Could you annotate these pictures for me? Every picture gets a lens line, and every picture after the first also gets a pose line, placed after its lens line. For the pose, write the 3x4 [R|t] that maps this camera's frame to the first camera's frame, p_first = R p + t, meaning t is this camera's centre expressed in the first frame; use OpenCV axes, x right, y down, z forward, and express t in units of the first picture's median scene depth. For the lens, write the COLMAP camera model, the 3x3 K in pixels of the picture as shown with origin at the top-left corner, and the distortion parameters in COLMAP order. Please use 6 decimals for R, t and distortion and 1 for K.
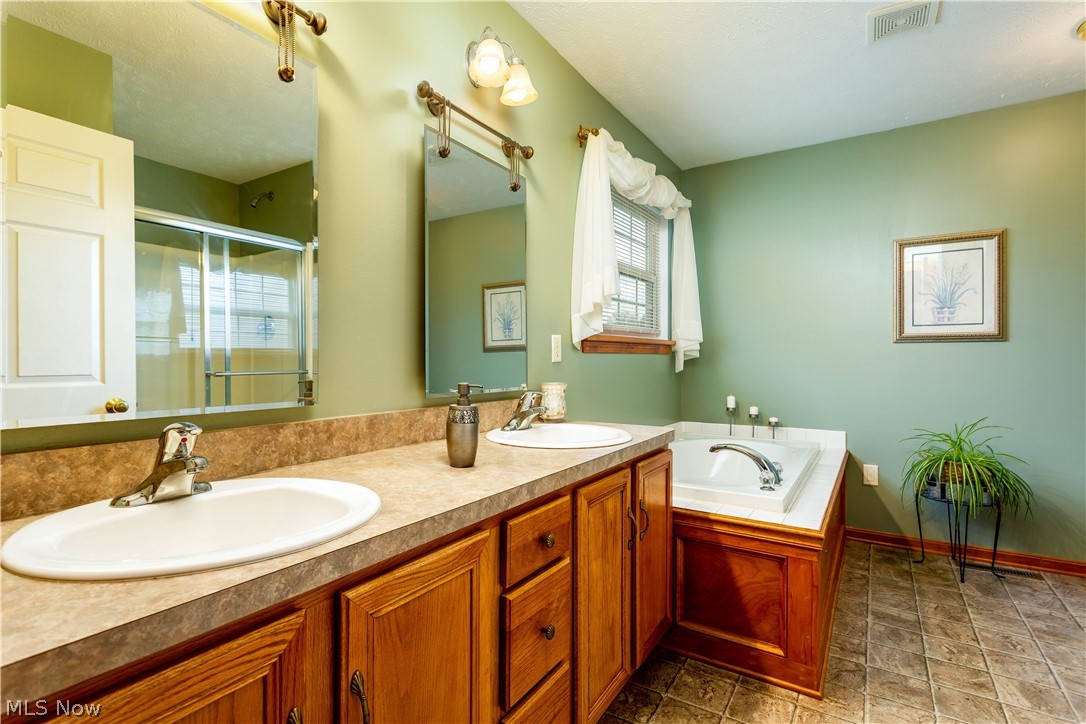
lens RADIAL K [[523.8, 0, 543.0], [0, 523.8, 362.0], [0, 0, 1]] dist [-0.001969, -0.000158]
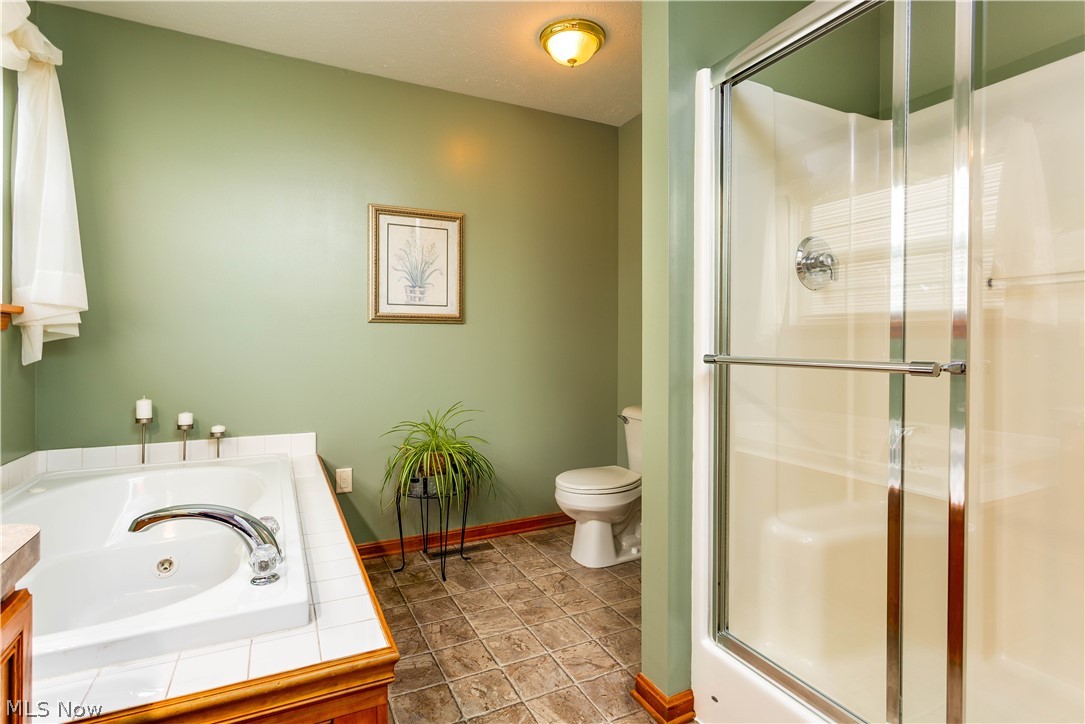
lens RADIAL K [[529.5, 0, 544.0], [0, 529.5, 343.4], [0, 0, 1]] dist [0.005382, 0.000293]
pose [[0.509864, -0.001685, 0.860254, 0.071303], [0.000361, 0.999998, 0.001745, -0.003830], [-0.860255, -0.000579, 0.509864, 0.333161]]
